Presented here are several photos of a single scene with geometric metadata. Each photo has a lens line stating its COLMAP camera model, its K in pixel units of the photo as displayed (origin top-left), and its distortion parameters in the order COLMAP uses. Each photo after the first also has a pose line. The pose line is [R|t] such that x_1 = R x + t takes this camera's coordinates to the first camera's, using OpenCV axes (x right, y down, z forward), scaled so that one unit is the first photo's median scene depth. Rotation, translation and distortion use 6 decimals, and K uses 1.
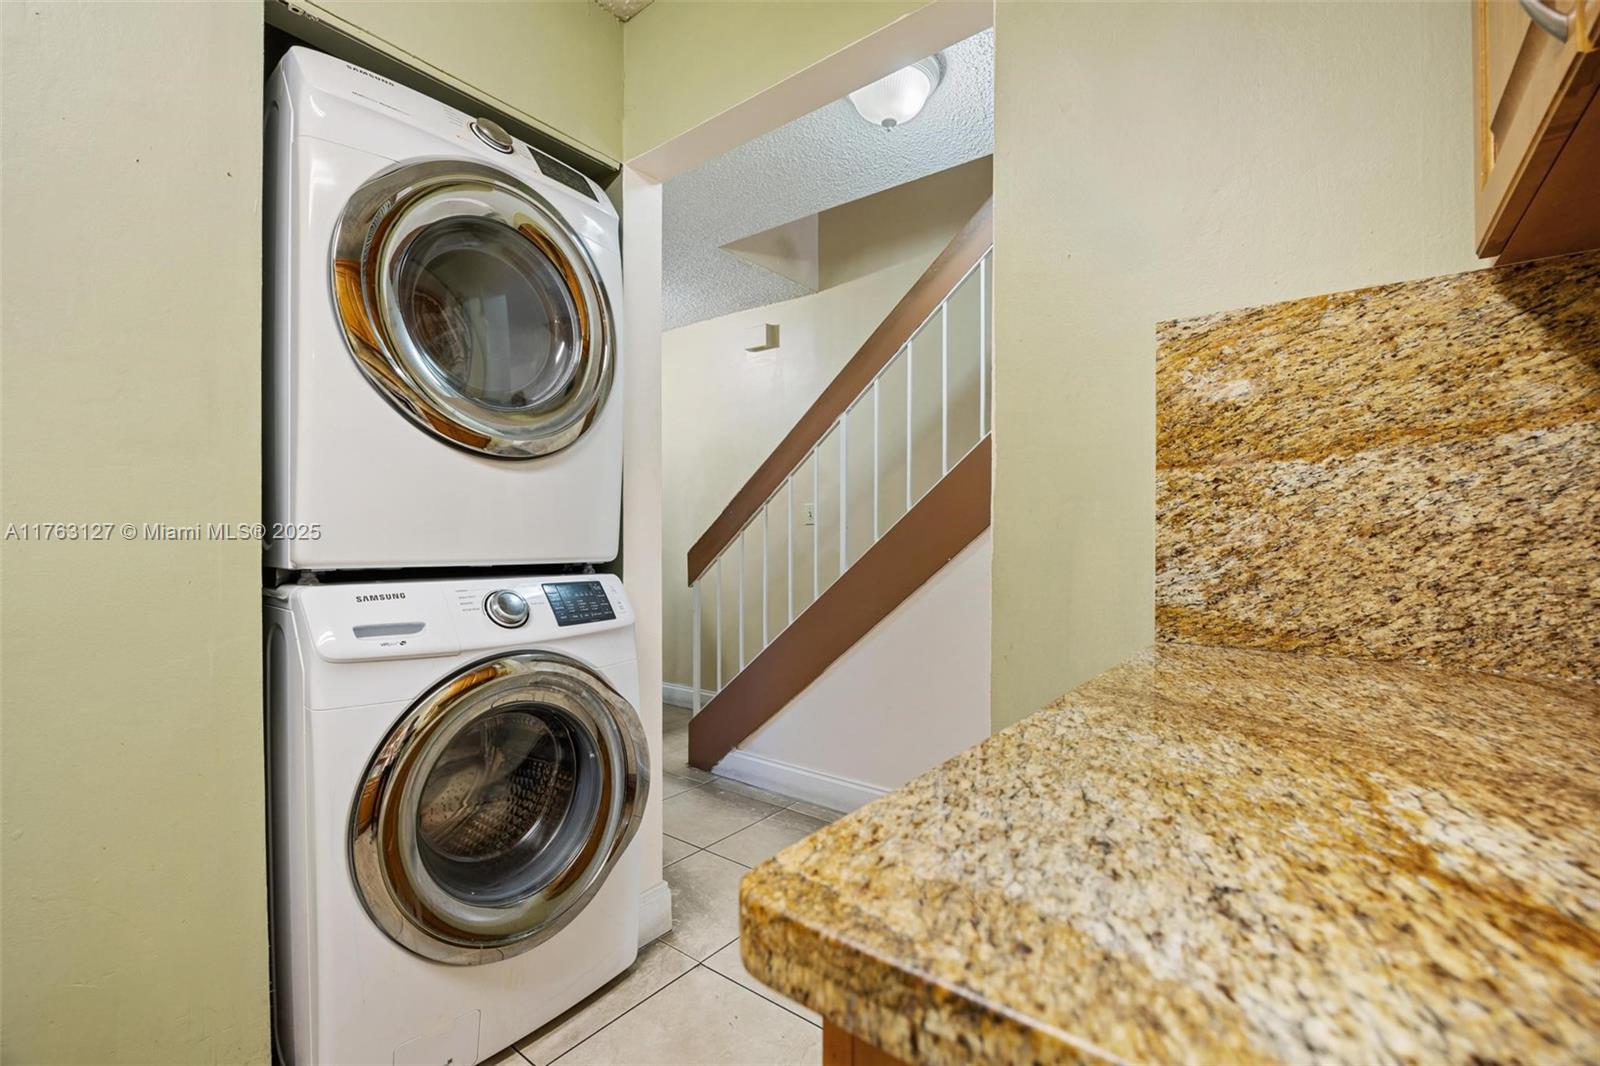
lens RADIAL K [[693.9, 0, 802.7], [0, 693.9, 539.8], [0, 0, 1]] dist [-0.001176, -0.000186]
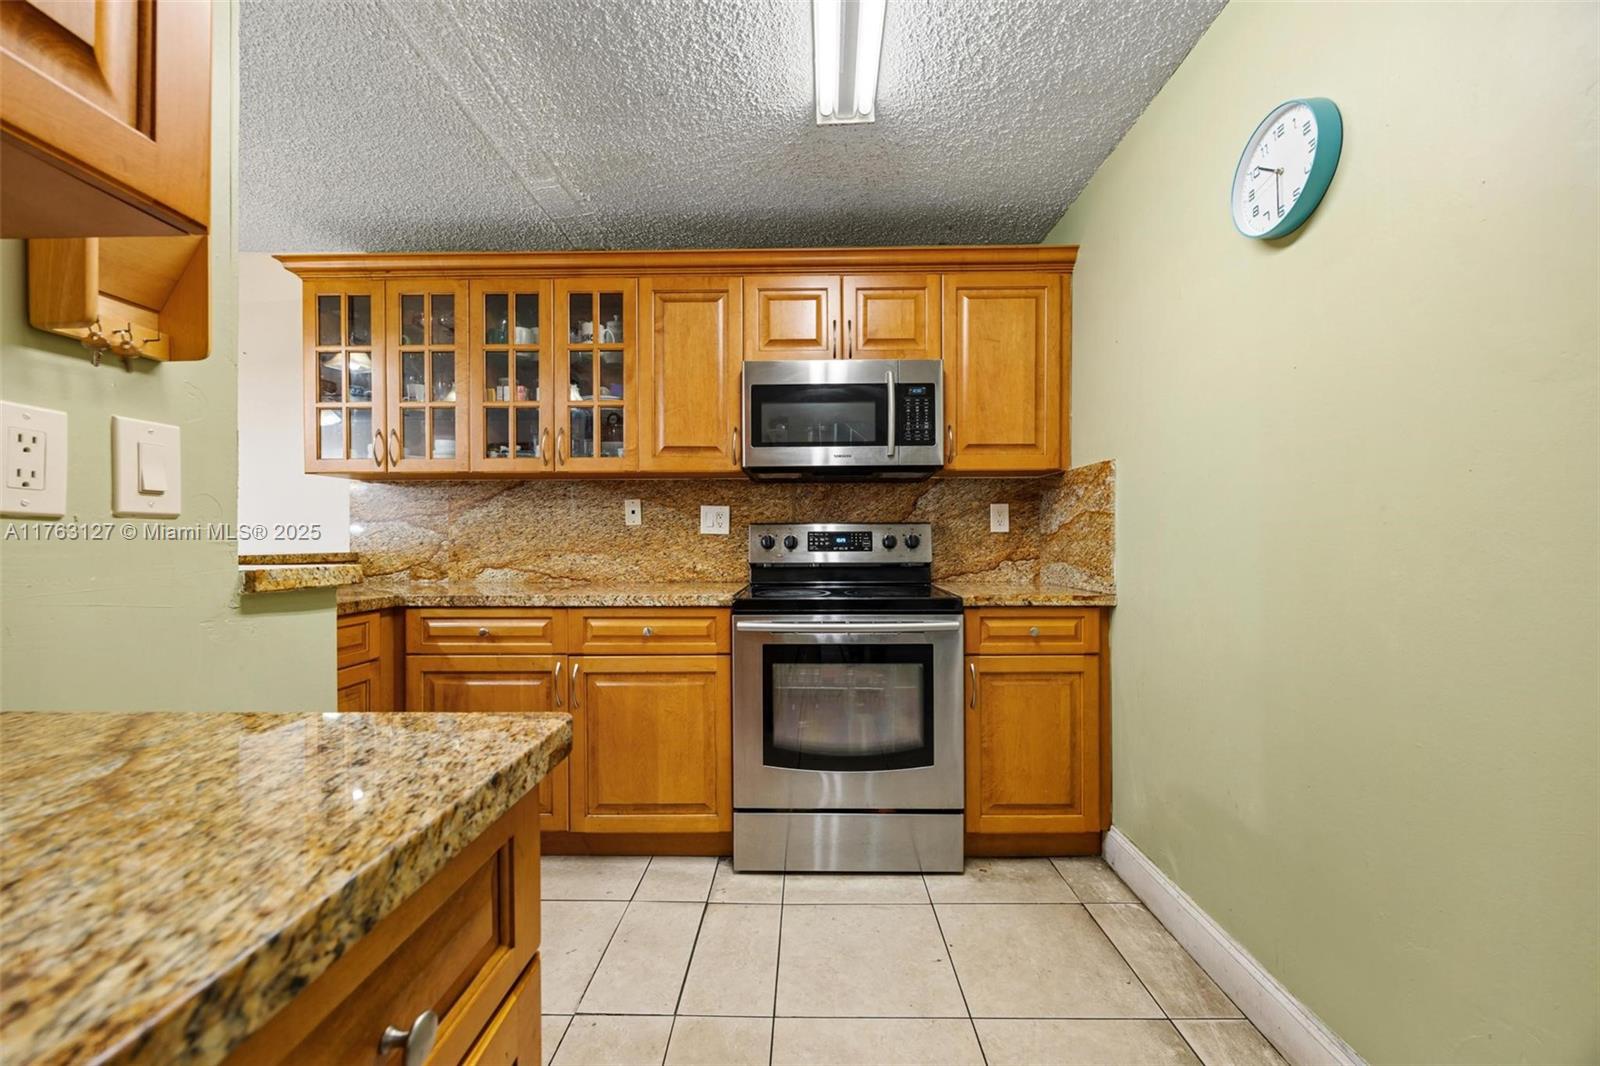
lens RADIAL K [[612.5, 0, 806.8], [0, 612.5, 540.6], [0, 0, 1]] dist [-0.012498, 0.000134]
pose [[-0.794500, -0.008470, -0.607206, 0.402371], [-0.001526, 0.999927, -0.011952, -0.048158], [0.607263, -0.008569, -0.794455, 2.363676]]
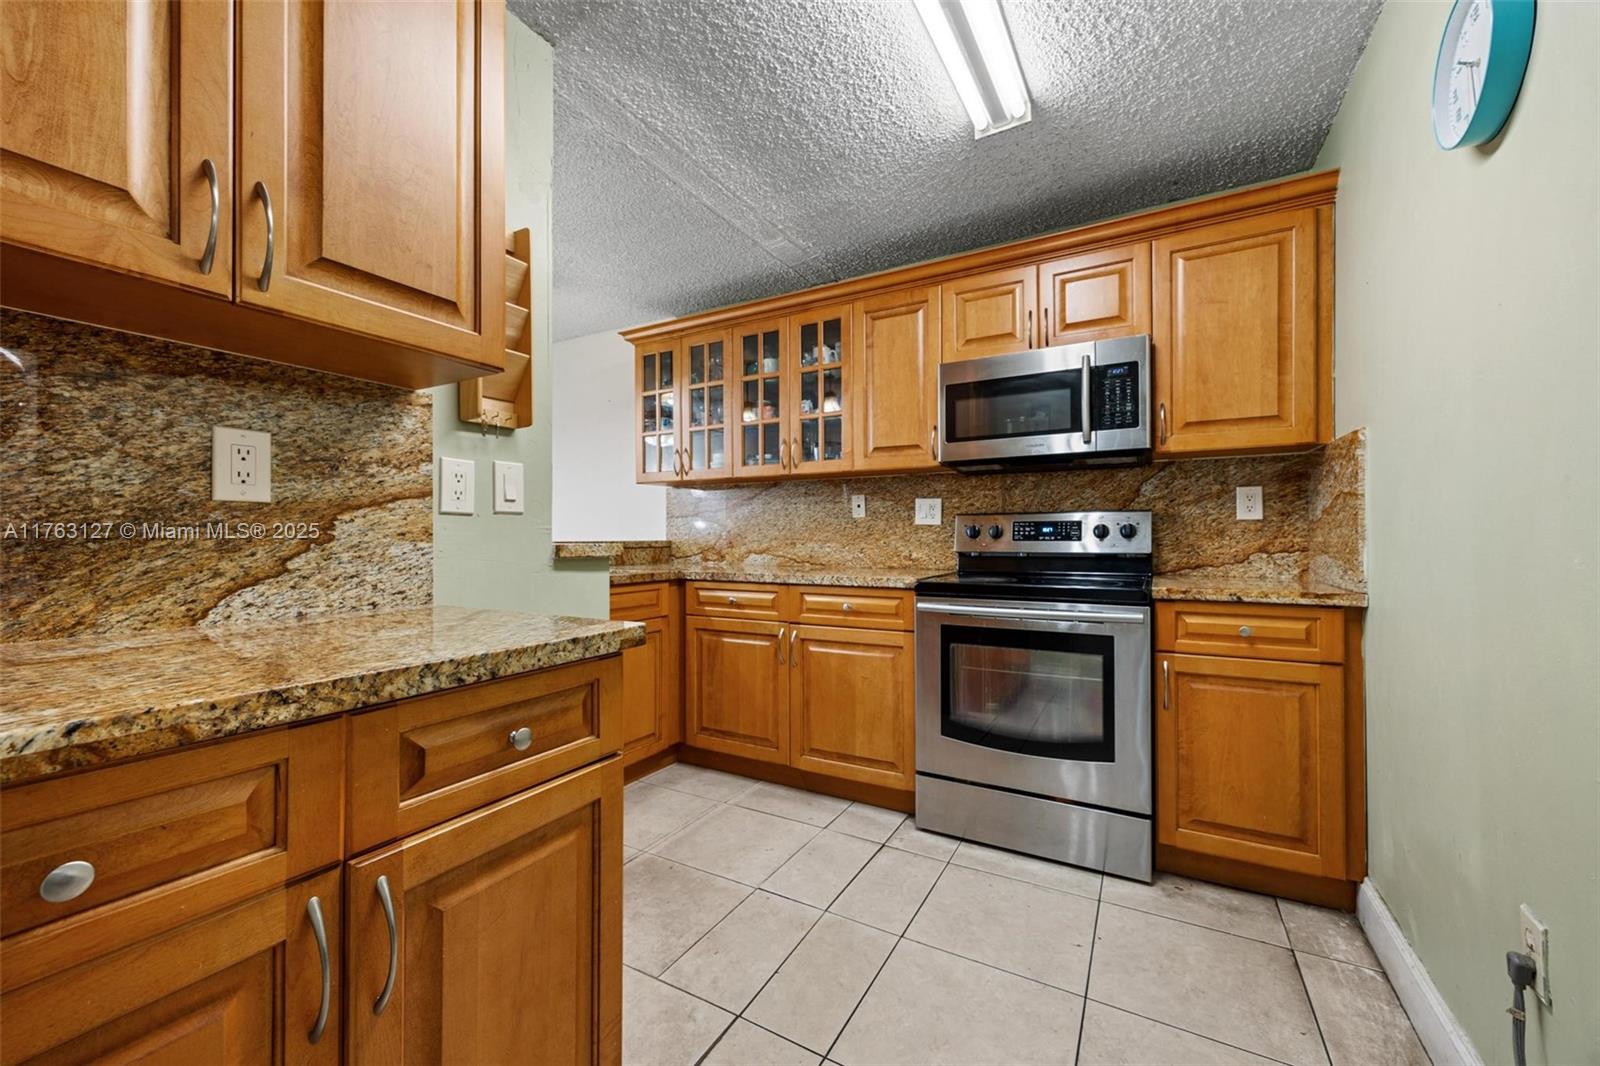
lens RADIAL K [[612.5, 0, 785.8], [0, 612.5, 533.6], [0, 0, 1]] dist [-0.012498, 0.000134]
pose [[-0.990308, -0.008473, -0.138630, -0.321445], [-0.006982, 0.999912, -0.011242, 0.010913], [0.138713, -0.010165, -0.990280, 3.527584]]
